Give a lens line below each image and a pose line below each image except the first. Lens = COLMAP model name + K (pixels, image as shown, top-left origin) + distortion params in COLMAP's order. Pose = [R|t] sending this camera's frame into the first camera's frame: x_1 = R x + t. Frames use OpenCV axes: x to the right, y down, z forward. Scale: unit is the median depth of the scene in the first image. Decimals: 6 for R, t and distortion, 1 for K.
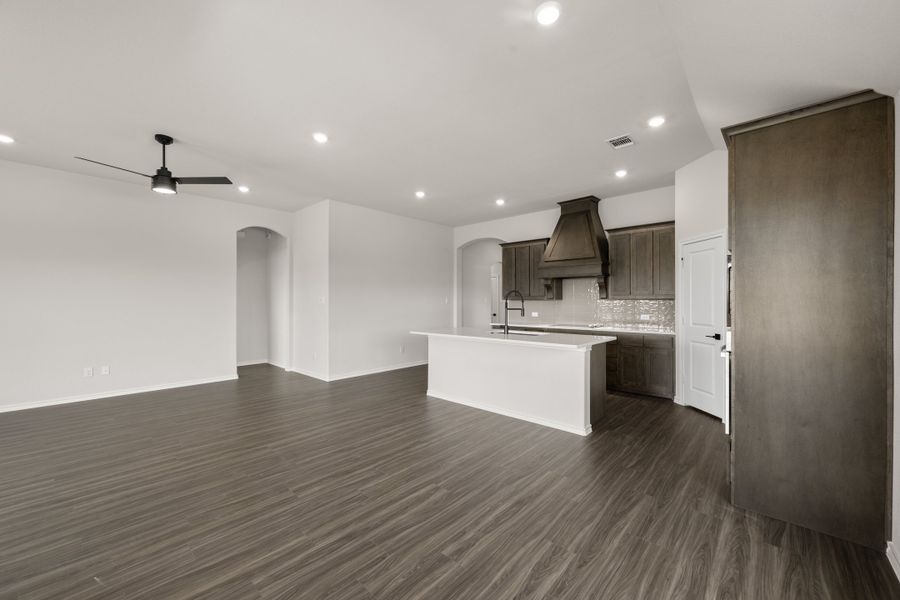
lens RADIAL K [[351.4, 0, 453.4], [0, 351.4, 301.6], [0, 0, 1]] dist [0.002267, -0.000519]
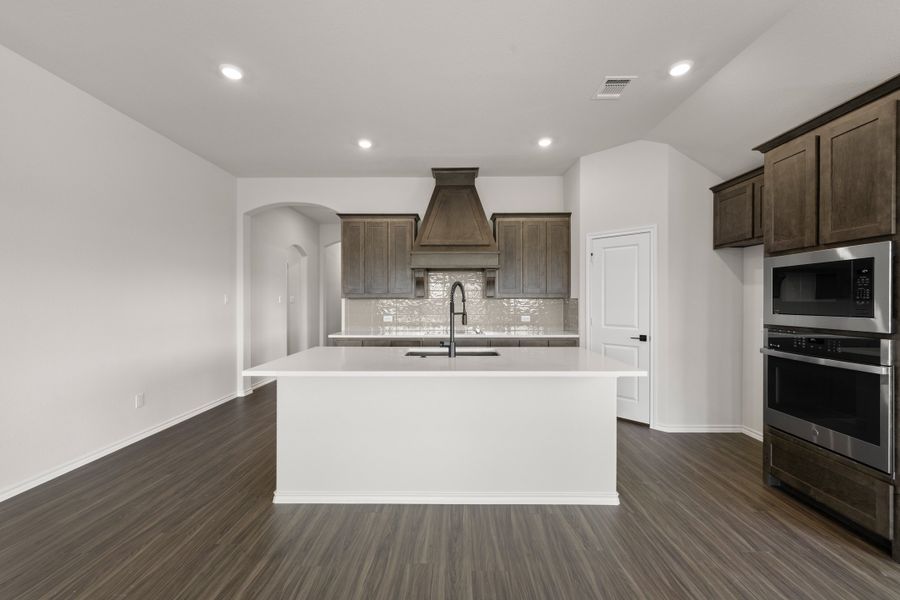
lens RADIAL K [[351.4, 0, 447.7], [0, 351.4, 300.7], [0, 0, 1]] dist [0.002267, -0.000519]
pose [[0.746158, 0.003521, 0.665759, -0.191527], [-0.001680, 0.999993, -0.003407, 0.002719], [-0.665767, 0.001424, 0.746159, 0.454177]]
